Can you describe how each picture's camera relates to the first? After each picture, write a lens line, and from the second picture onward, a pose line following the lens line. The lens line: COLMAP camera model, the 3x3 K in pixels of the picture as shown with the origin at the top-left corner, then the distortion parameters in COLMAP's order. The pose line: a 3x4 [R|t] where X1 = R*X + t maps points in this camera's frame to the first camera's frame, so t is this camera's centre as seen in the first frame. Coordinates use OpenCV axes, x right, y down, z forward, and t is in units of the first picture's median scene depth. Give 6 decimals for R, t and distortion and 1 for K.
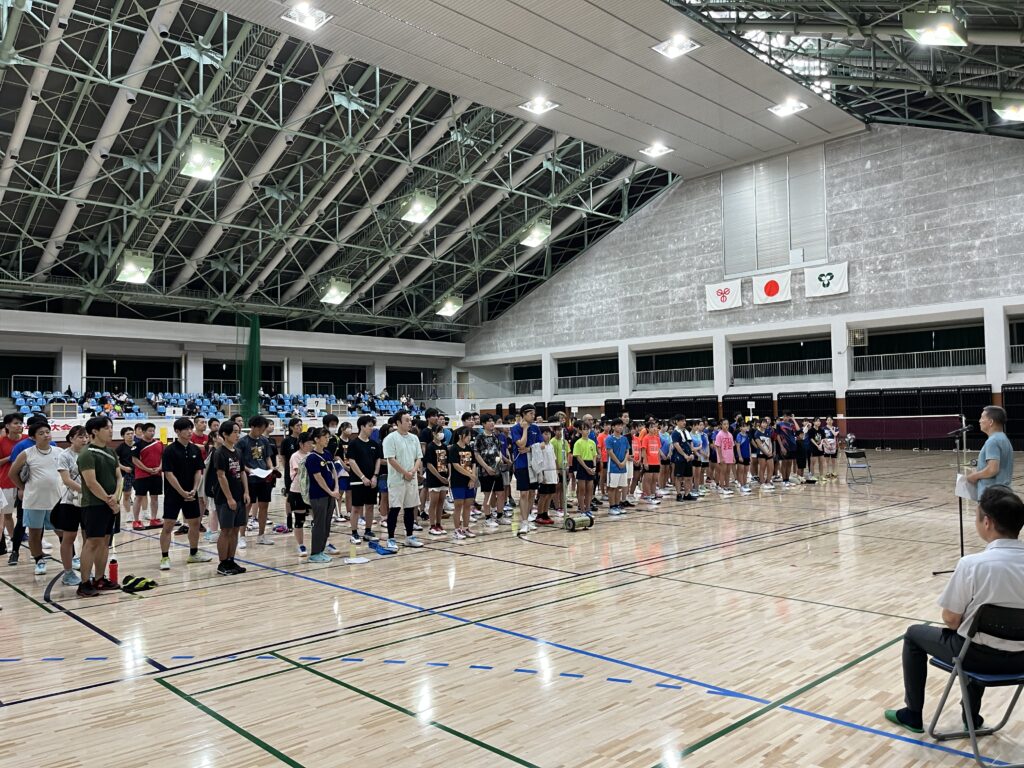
lens RADIAL K [[773.7, 0, 510.5], [0, 773.7, 386.2], [0, 0, 1]] dist [0.056733, -0.076353]
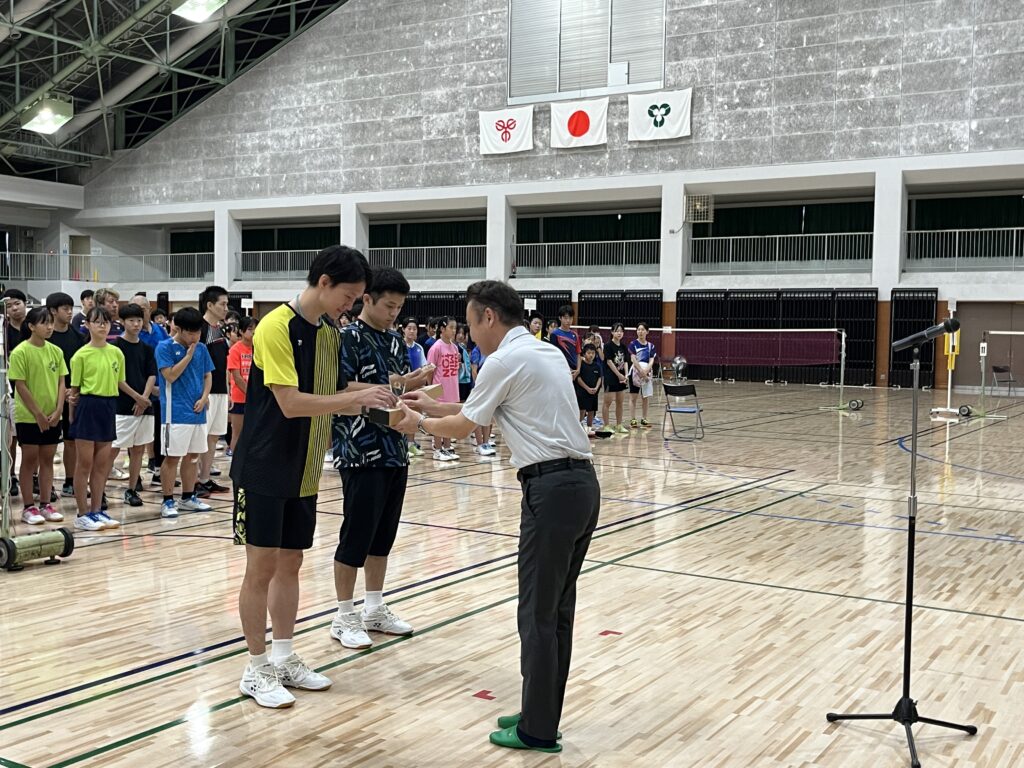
lens RADIAL K [[1140.2, 0, 507.0], [0, 1140.2, 391.9], [0, 0, 1]] dist [0.032841, 0.000000]
pose [[0.967200, 0.018817, 0.253320, 0.049770], [-0.043501, 0.994790, 0.092193, 0.007948], [-0.250265, -0.100189, 0.962980, 0.103300]]
